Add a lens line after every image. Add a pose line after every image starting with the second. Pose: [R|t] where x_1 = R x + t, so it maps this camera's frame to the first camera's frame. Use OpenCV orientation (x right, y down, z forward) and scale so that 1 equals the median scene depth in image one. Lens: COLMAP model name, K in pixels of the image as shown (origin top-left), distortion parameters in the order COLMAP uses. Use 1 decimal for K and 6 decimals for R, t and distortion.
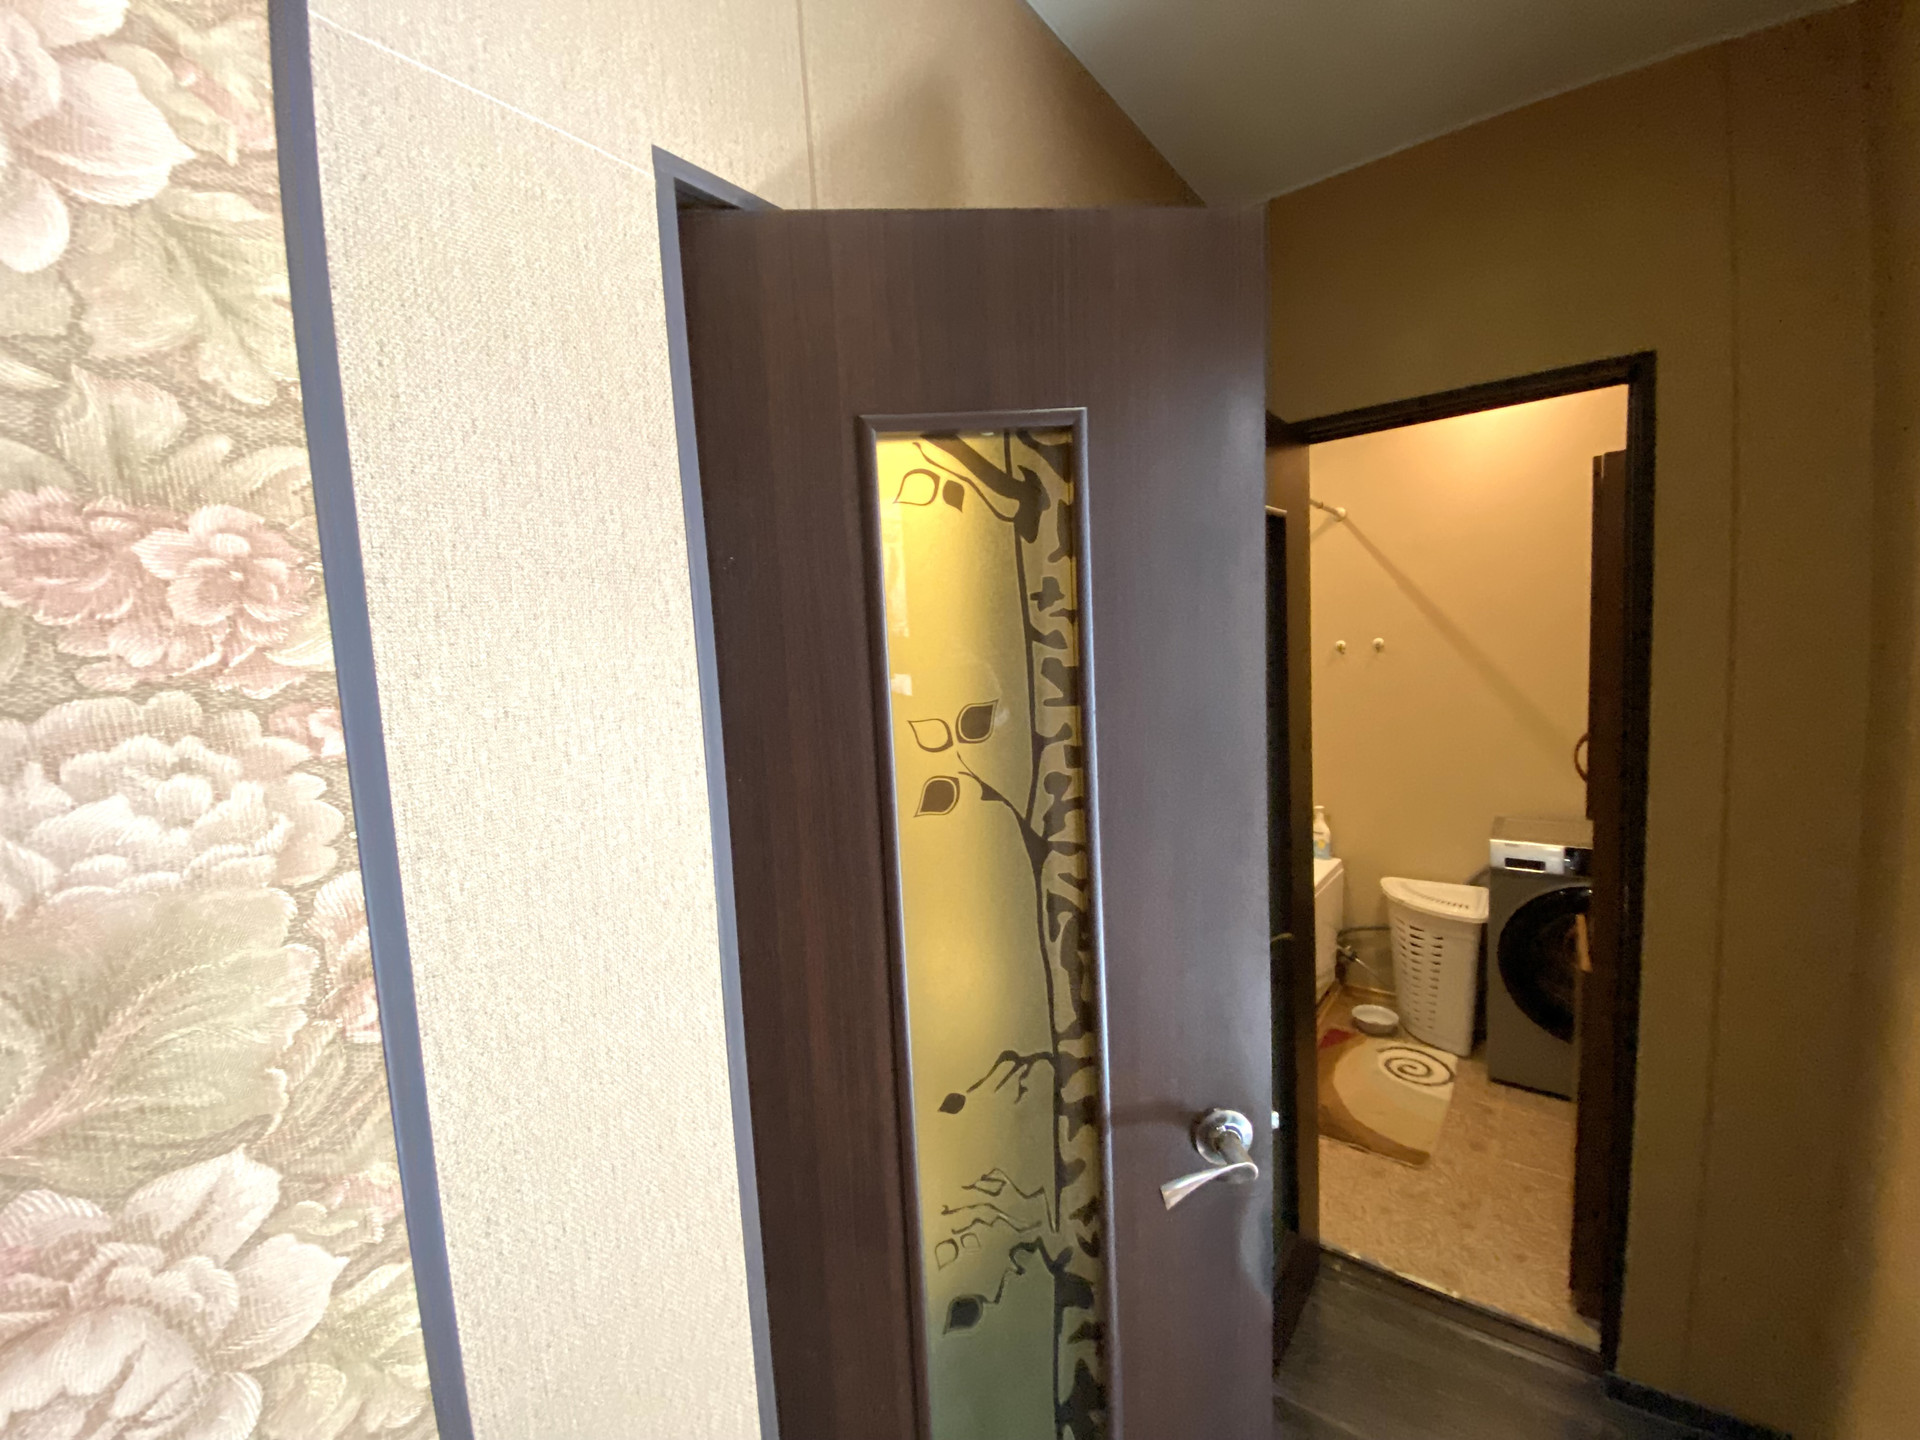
lens RADIAL K [[813.6, 0, 960.0], [0, 813.6, 720.0], [0, 0, 1]] dist [0.000368, -0.000126]
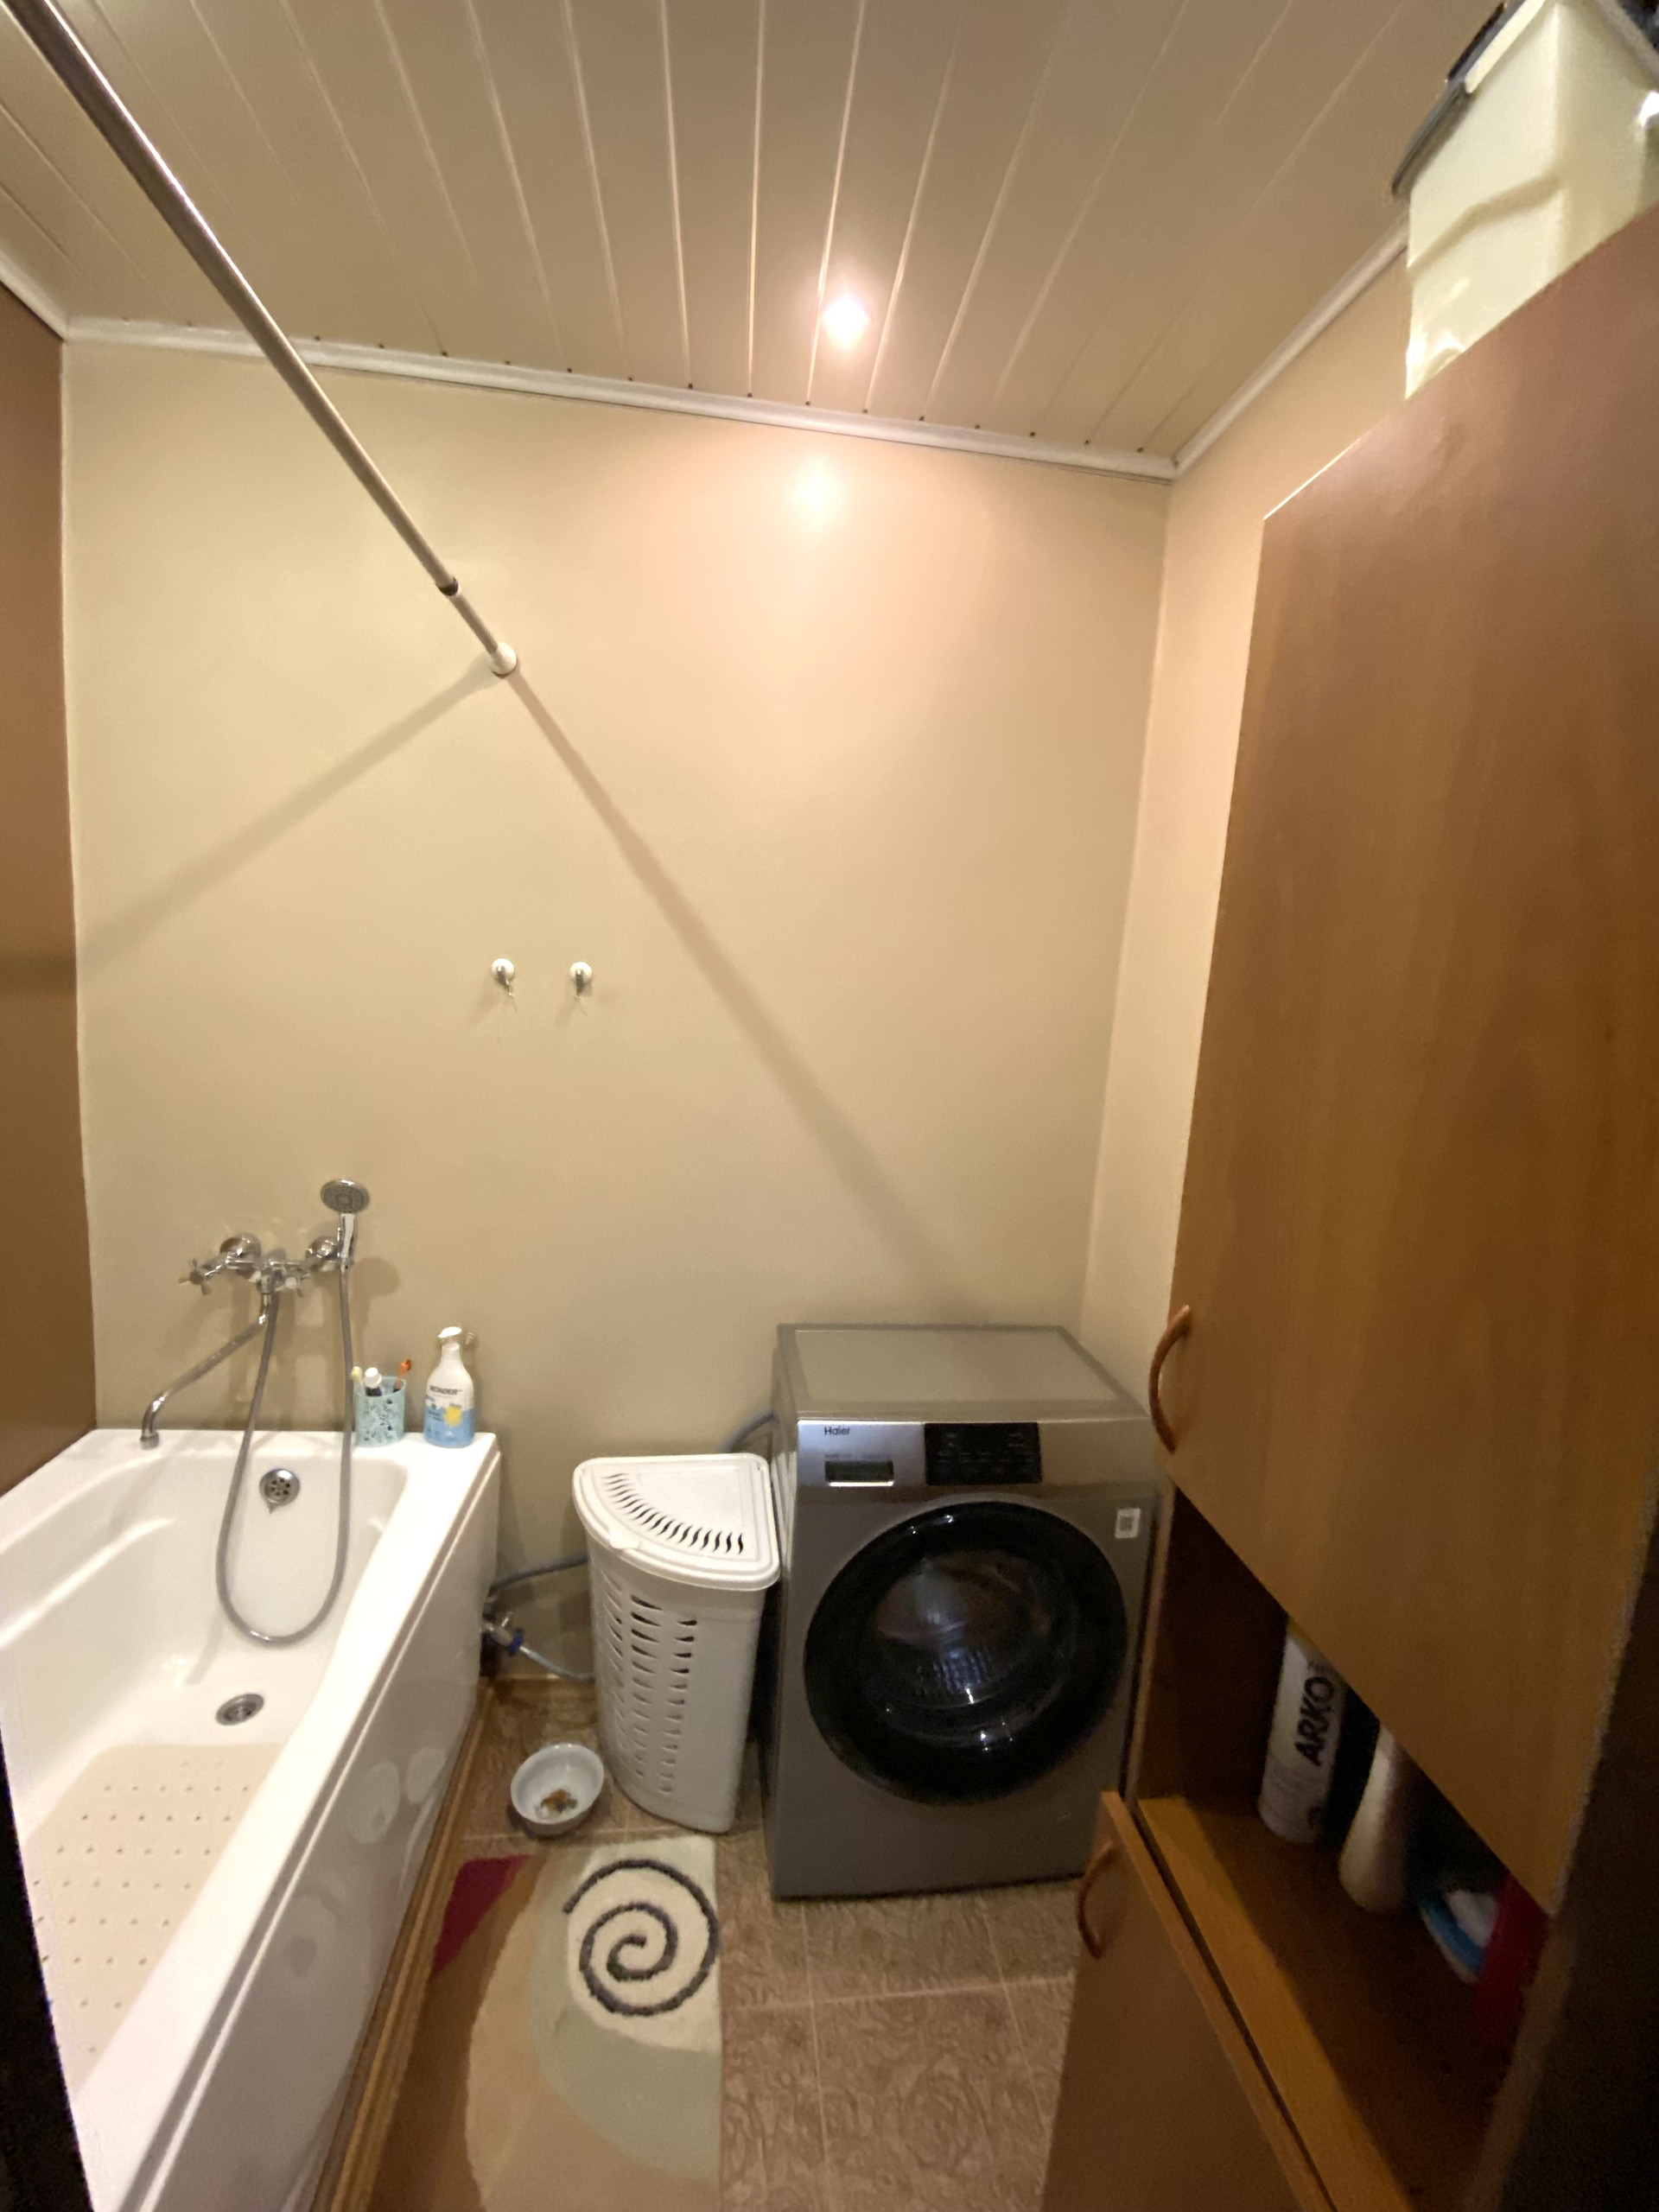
lens RADIAL K [[937.3, 0, 829.5], [0, 937.3, 1106.0], [0, 0, 1]] dist [0.000368, -0.000126]
pose [[0.722019, -0.009555, 0.691808, 0.251160], [-0.033689, 0.998233, 0.048948, -0.050634], [-0.691053, -0.058648, 0.720421, 0.521347]]
